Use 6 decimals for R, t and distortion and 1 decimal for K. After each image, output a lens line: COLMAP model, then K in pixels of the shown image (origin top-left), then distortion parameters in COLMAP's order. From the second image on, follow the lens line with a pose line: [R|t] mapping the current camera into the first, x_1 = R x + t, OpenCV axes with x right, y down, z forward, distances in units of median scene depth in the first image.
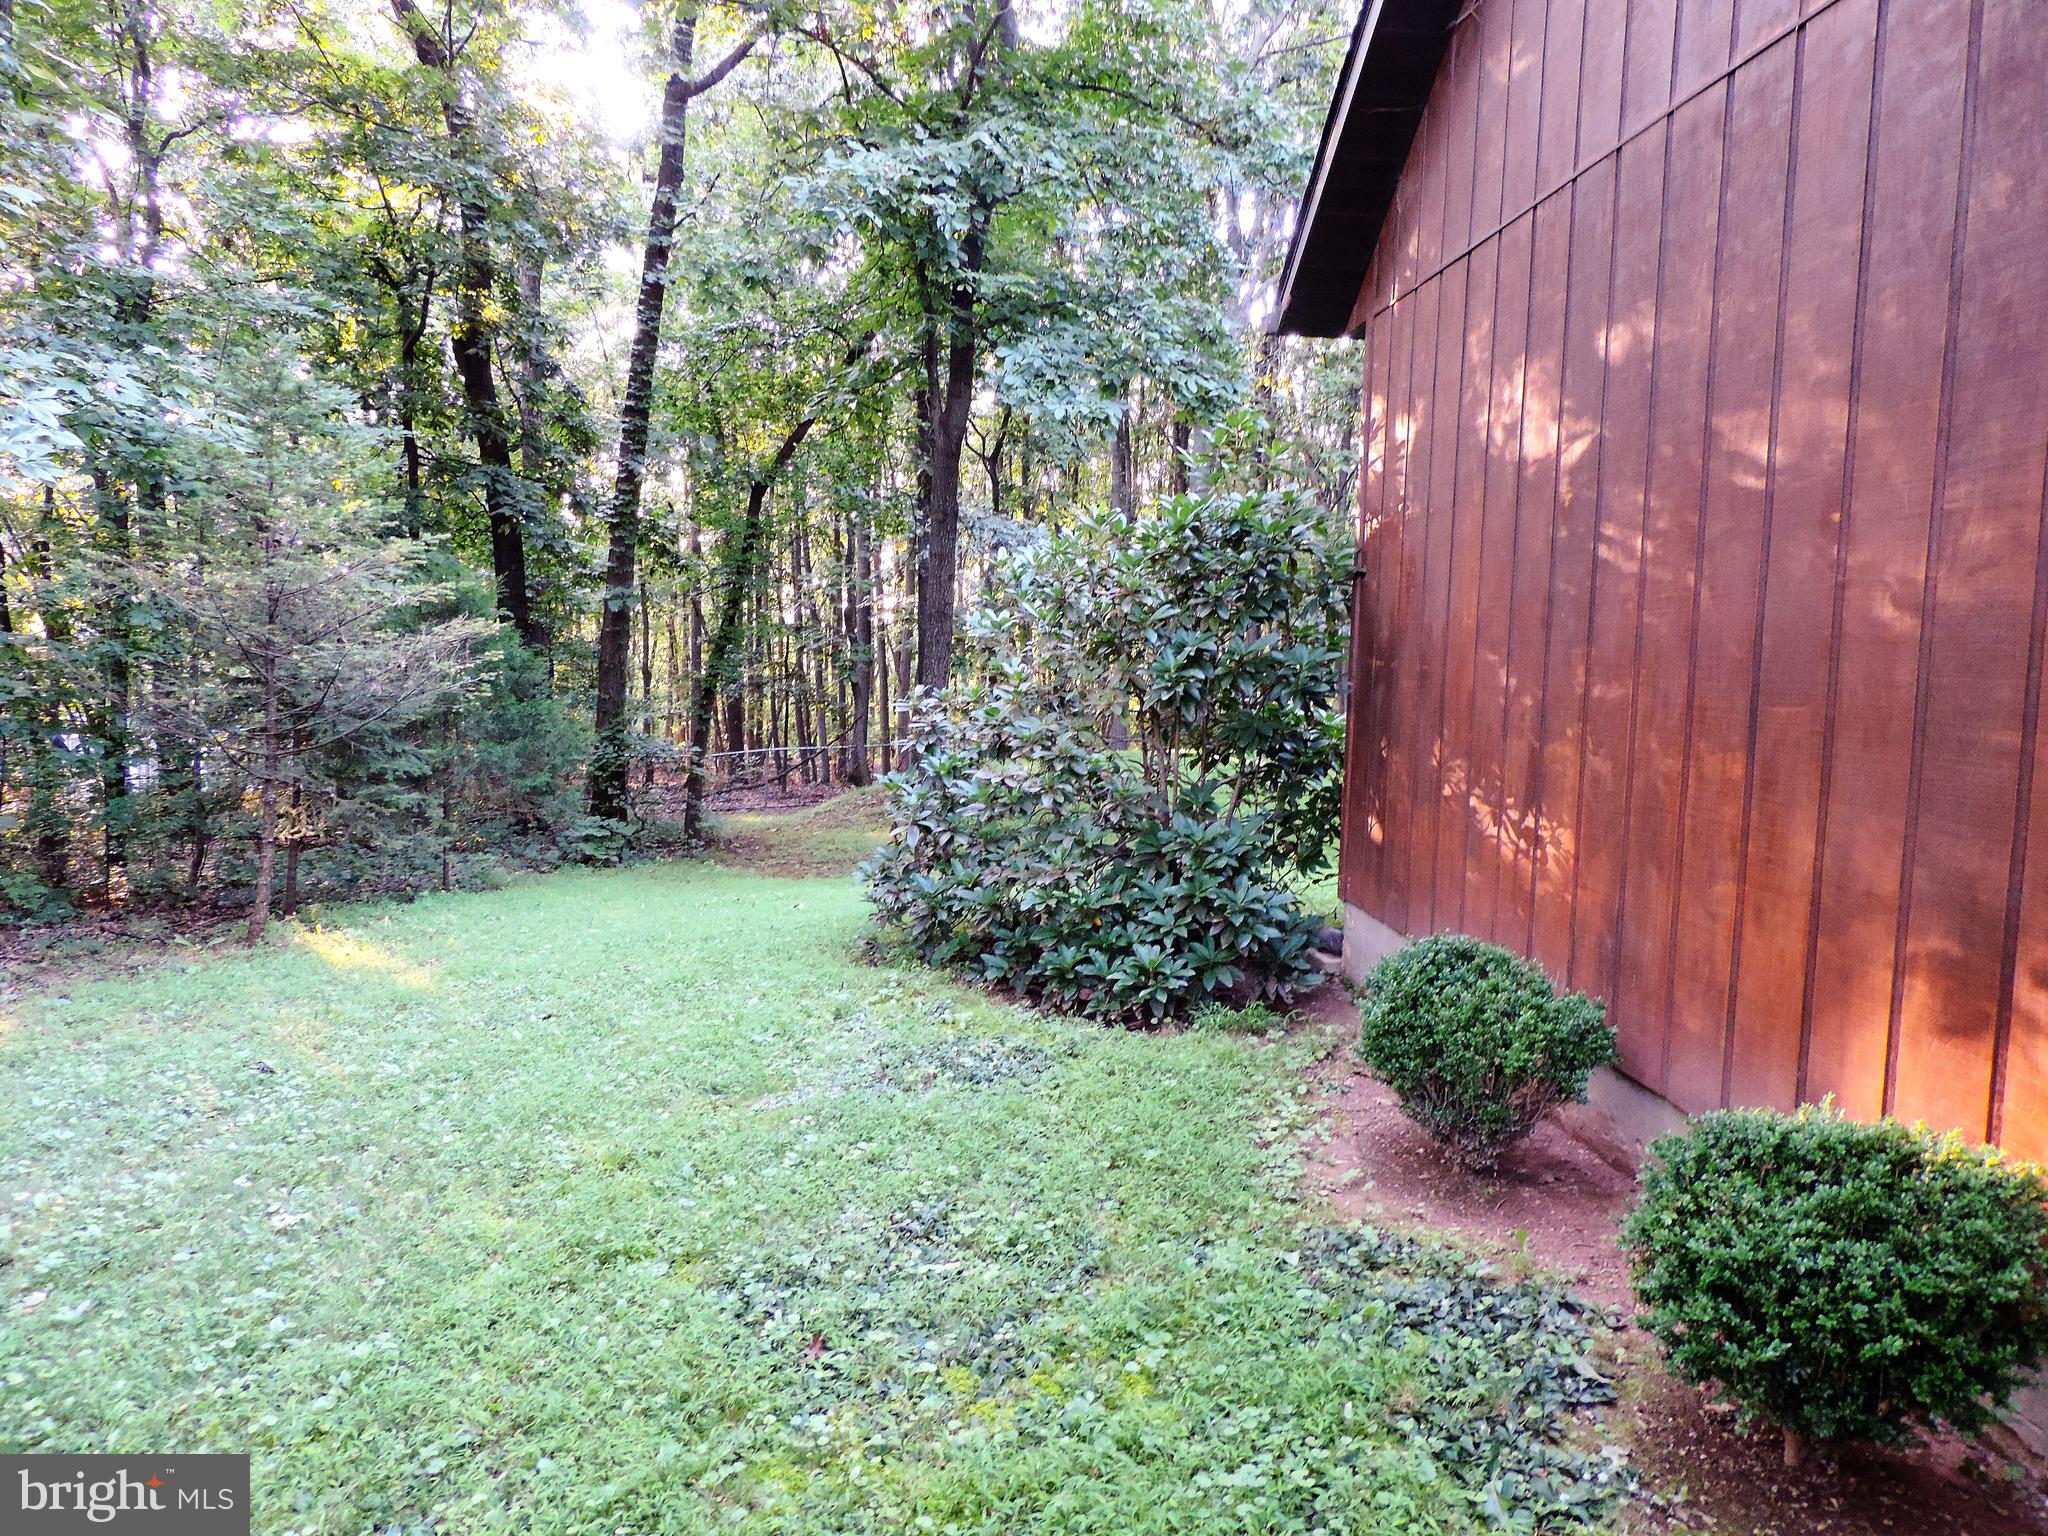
lens RADIAL K [[1464.5, 0, 1020.1], [0, 1464.5, 781.7], [0, 0, 1]] dist [-0.018920, -0.005824]
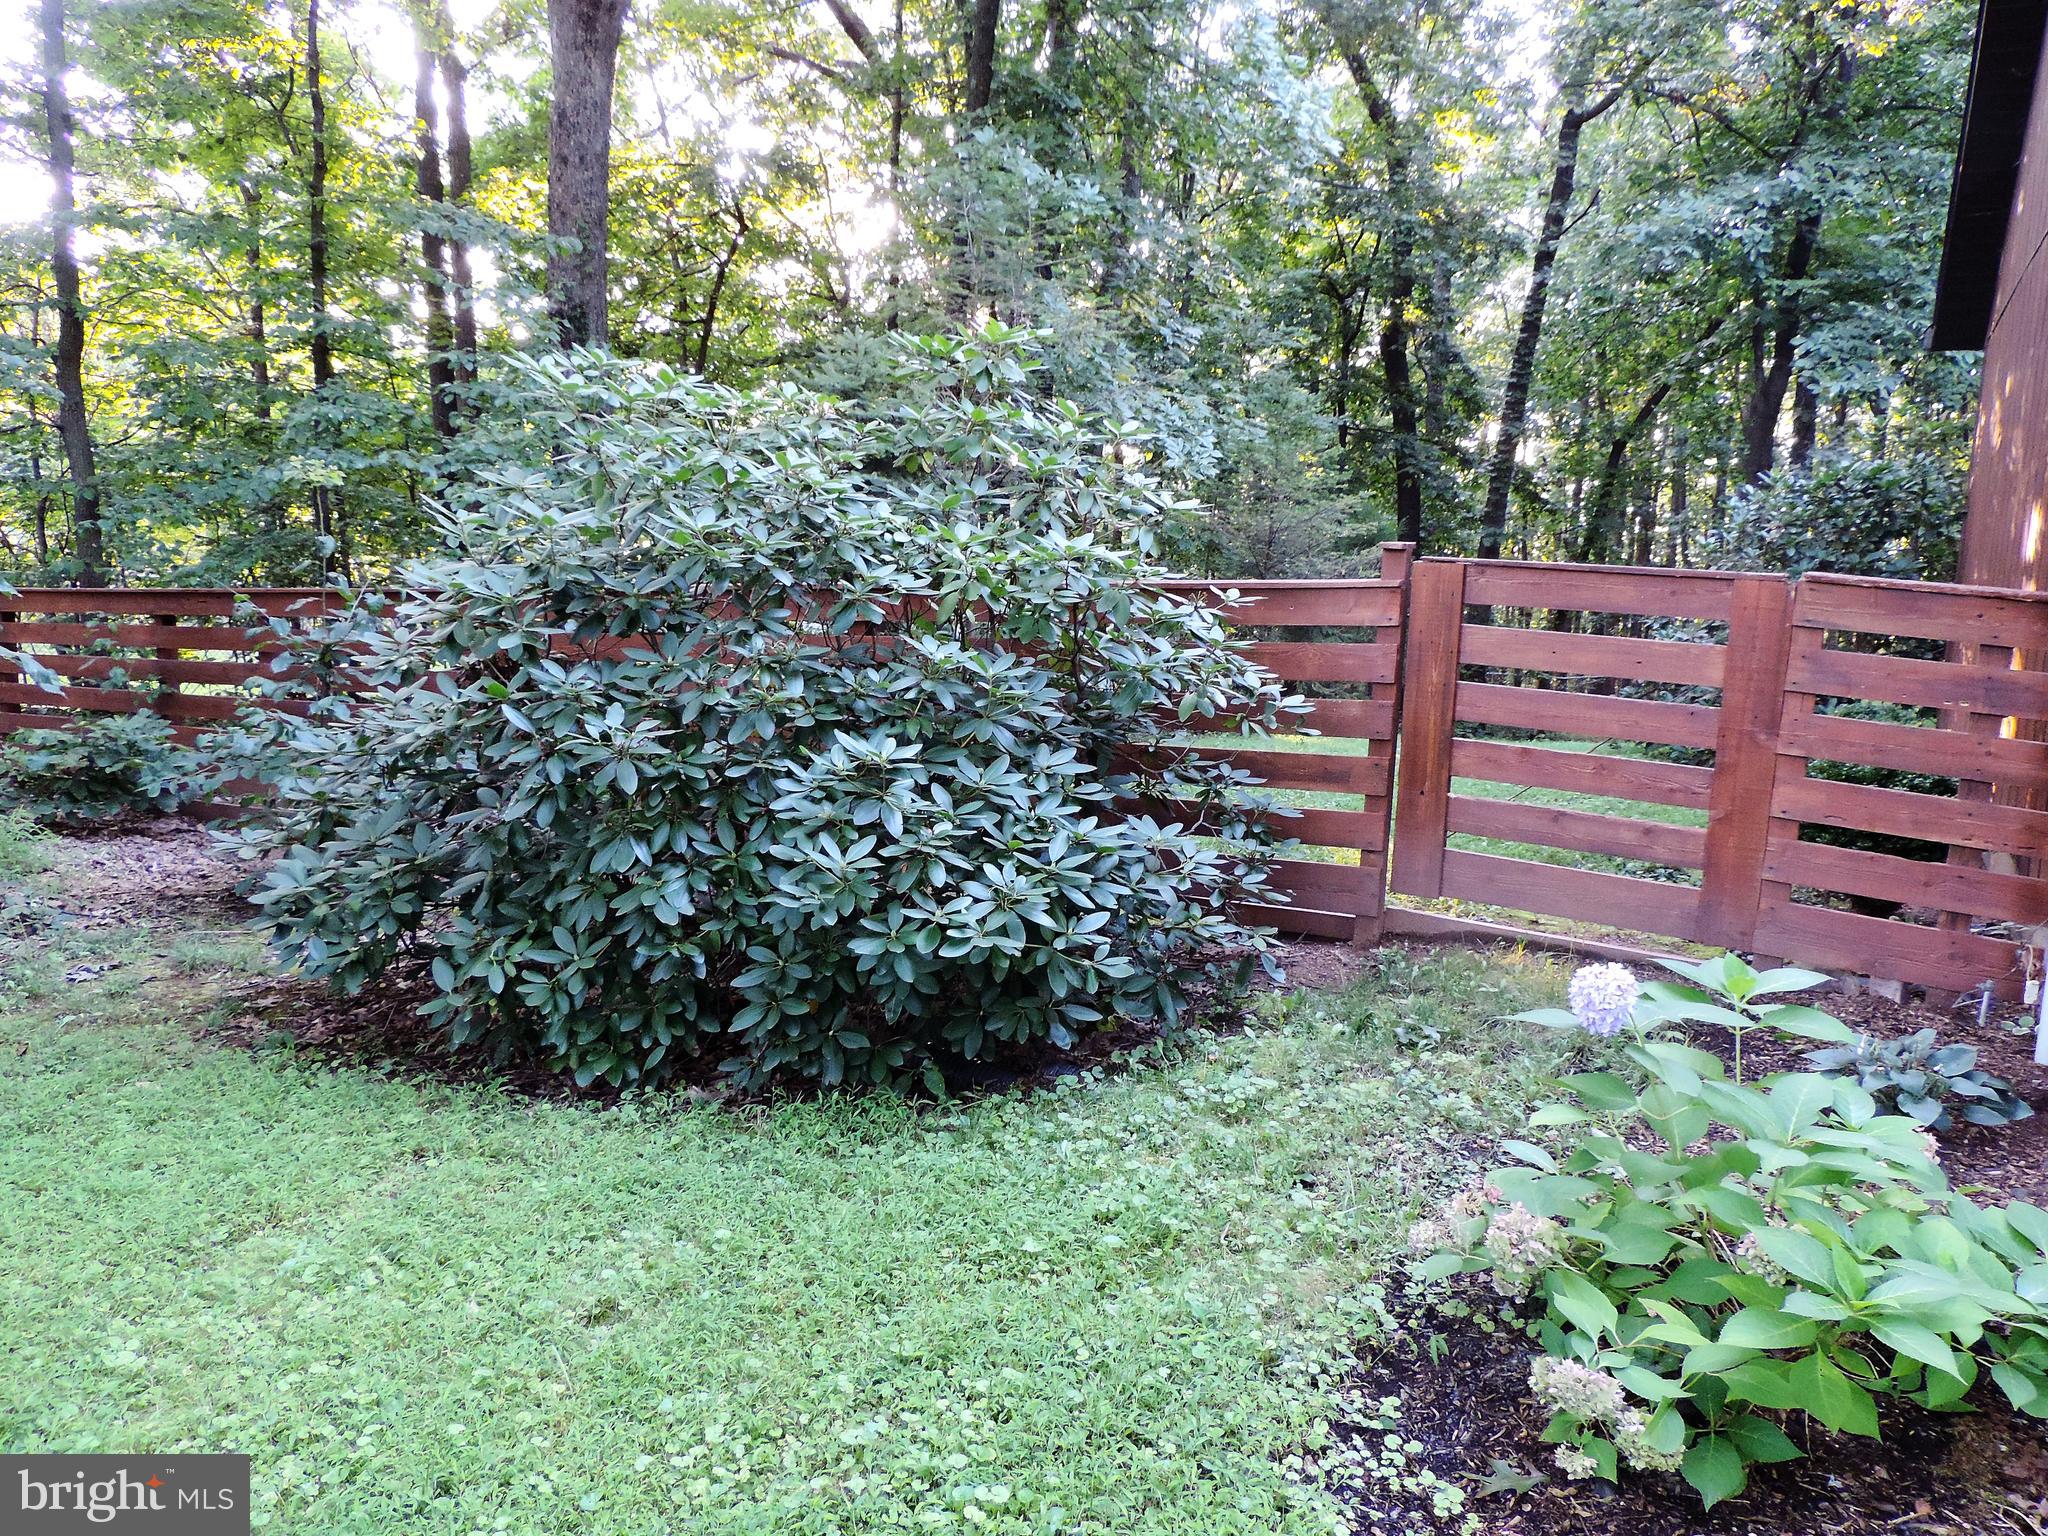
lens RADIAL K [[1464.5, 0, 1020.1], [0, 1464.5, 781.7], [0, 0, 1]] dist [-0.018920, -0.005824]
pose [[0.832165, 0.088059, -0.547492, 0.096918], [-0.067661, 0.996058, 0.057365, 0.041382], [0.550386, -0.010694, 0.834842, -0.283798]]
